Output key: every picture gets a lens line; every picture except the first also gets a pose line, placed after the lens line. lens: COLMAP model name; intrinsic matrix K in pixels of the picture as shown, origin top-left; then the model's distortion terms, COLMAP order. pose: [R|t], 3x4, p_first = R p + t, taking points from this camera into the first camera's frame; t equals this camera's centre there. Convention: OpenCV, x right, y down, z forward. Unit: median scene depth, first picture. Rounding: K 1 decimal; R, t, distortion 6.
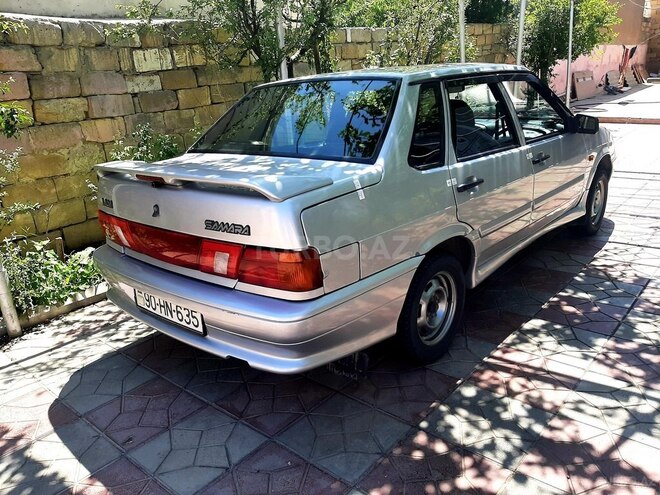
lens RADIAL K [[509.3, 0, 330.0], [0, 509.3, 247.5], [0, 0, 1]] dist [0.058279, -0.107596]
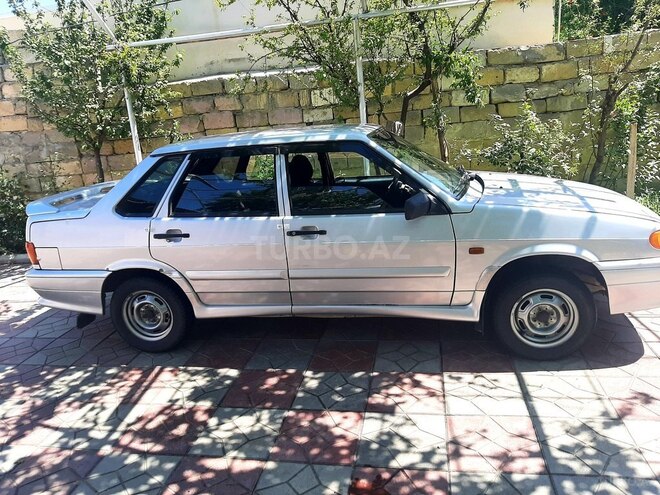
lens RADIAL K [[509.3, 0, 330.0], [0, 509.3, 247.5], [0, 0, 1]] dist [0.058279, -0.107596]
pose [[0.520401, 0.250025, -0.816498, 1.708689], [-0.217672, 0.963429, 0.156282, -0.422105], [0.825712, 0.096399, 0.555793, 0.676499]]
